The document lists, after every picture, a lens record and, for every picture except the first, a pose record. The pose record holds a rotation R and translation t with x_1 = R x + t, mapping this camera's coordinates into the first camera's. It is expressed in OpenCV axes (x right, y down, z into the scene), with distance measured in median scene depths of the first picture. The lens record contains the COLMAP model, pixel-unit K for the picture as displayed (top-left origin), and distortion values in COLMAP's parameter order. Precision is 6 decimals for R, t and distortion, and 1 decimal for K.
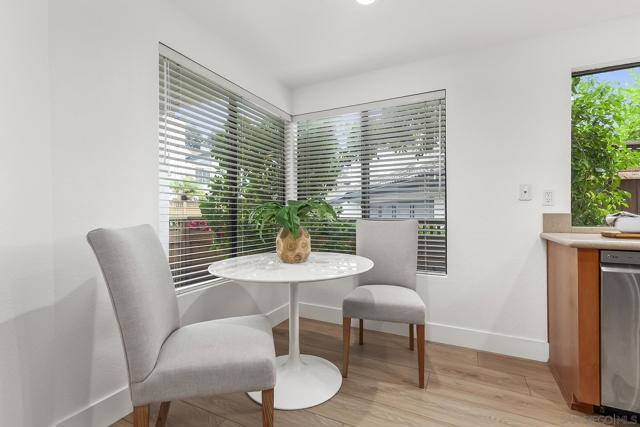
lens RADIAL K [[301.9, 0, 324.6], [0, 301.9, 215.3], [0, 0, 1]] dist [0.000053, -0.000277]
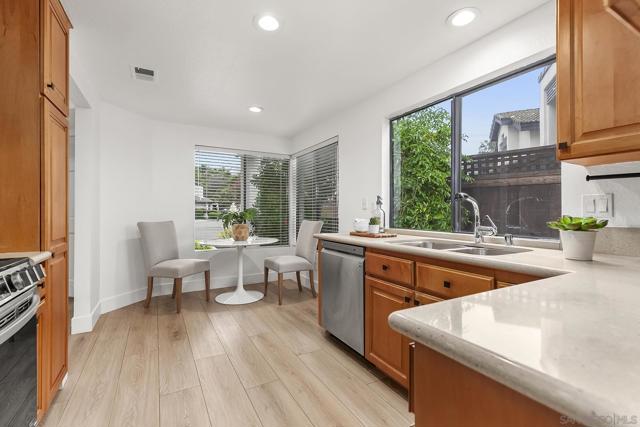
lens RADIAL K [[294.9, 0, 320.8], [0, 294.9, 220.5], [0, 0, 1]] dist [0.000272, -0.000338]
pose [[0.828033, 0.023985, -0.560166, 1.447946], [-0.010787, 0.999581, 0.026855, -0.039965], [0.560575, -0.016194, 0.827945, -0.345024]]
